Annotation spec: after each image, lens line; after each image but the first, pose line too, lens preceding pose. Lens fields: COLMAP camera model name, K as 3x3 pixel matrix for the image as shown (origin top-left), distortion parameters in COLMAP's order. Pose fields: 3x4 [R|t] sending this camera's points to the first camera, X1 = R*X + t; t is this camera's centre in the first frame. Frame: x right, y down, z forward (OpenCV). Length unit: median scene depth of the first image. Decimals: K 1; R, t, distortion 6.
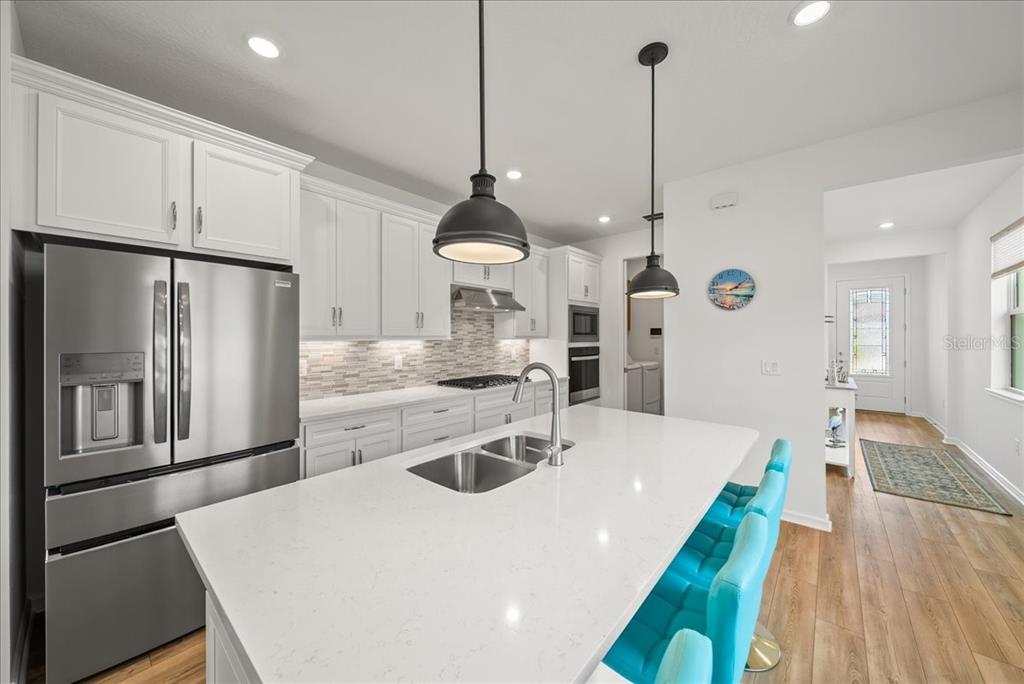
lens RADIAL K [[374.6, 0, 506.7], [0, 374.6, 335.8], [0, 0, 1]] dist [-0.004085, -0.000220]
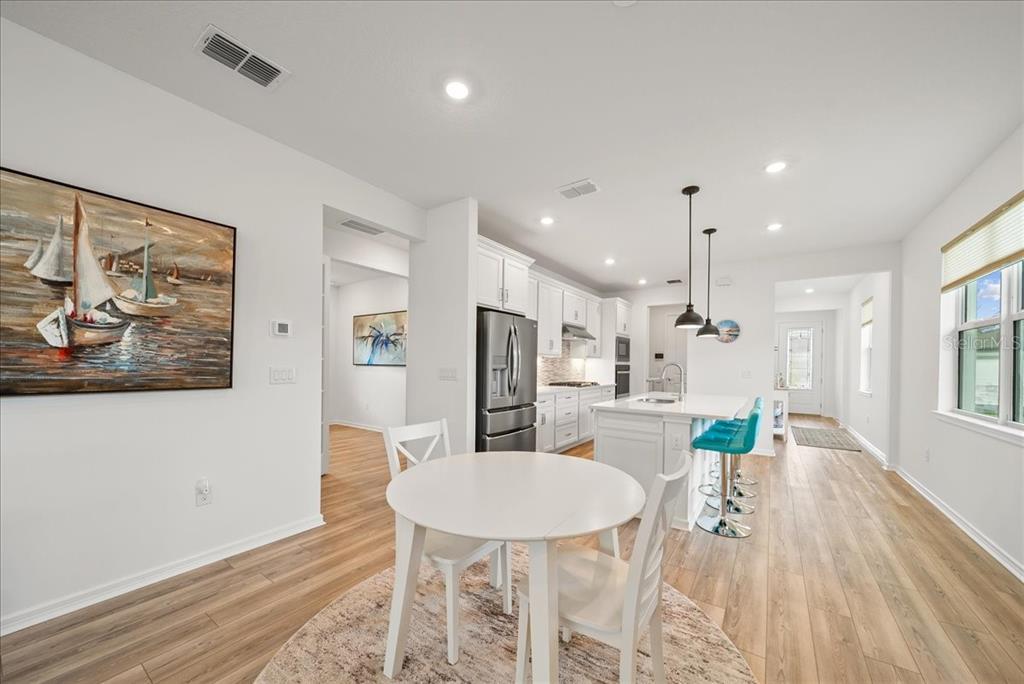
lens RADIAL K [[374.6, 0, 510.8], [0, 374.6, 363.4], [0, 0, 1]] dist [-0.004085, -0.000220]
pose [[0.994371, 0.014519, 0.104956, -0.425412], [-0.014987, 0.999881, 0.003671, 0.027717], [-0.104890, -0.005223, 0.994470, -0.470318]]
